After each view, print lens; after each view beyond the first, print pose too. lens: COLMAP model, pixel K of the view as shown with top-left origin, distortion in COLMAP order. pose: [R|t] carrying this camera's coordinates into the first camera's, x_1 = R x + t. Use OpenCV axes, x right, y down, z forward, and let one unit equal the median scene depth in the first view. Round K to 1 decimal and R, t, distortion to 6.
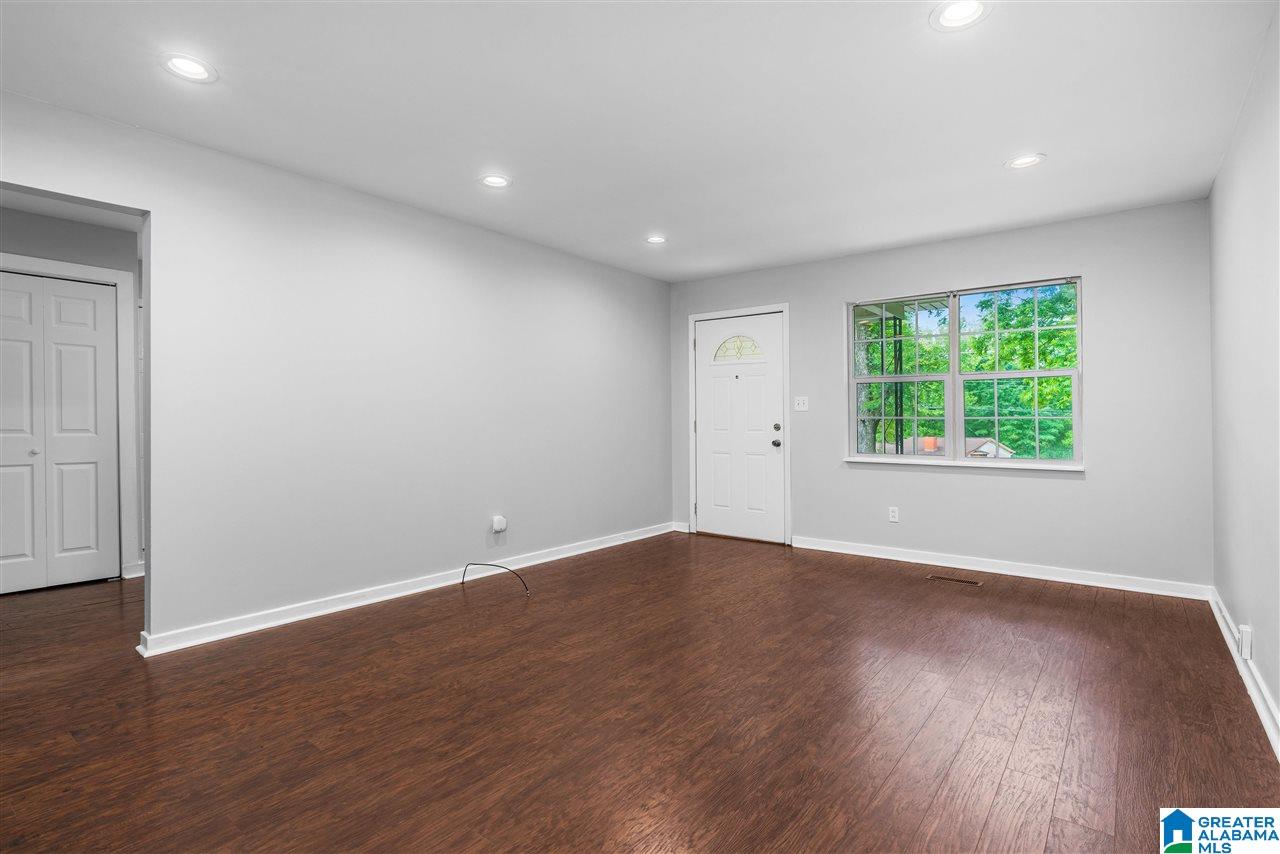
lens RADIAL K [[643.0, 0, 635.6], [0, 643.0, 428.4], [0, 0, 1]] dist [0.002534, -0.000017]
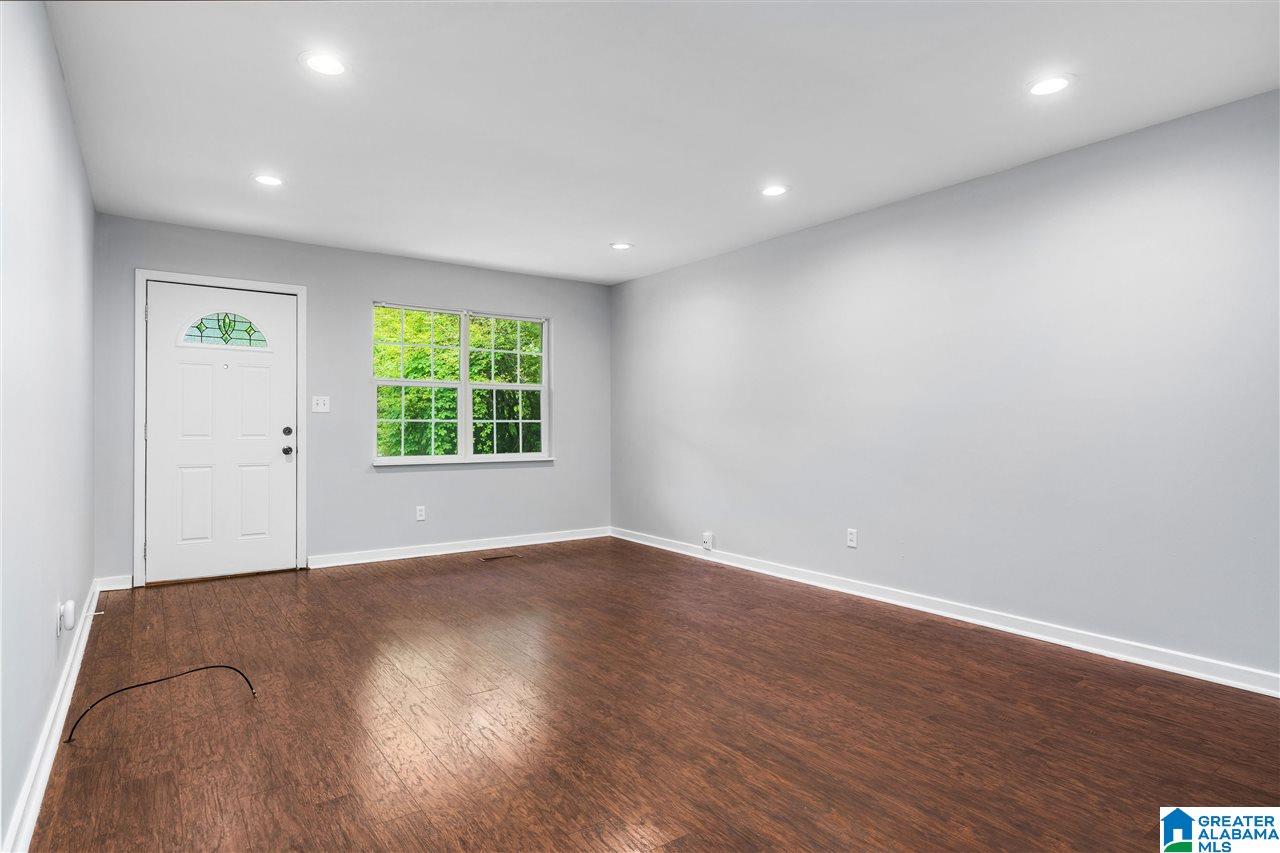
lens RADIAL K [[678.6, 0, 643.7], [0, 678.6, 424.3], [0, 0, 1]] dist [-0.010759, -0.002824]
pose [[0.271943, -0.000274, 0.962313, -0.963875], [0.011170, 0.999933, -0.002871, -0.006079], [-0.962248, 0.011529, 0.271928, 0.600557]]
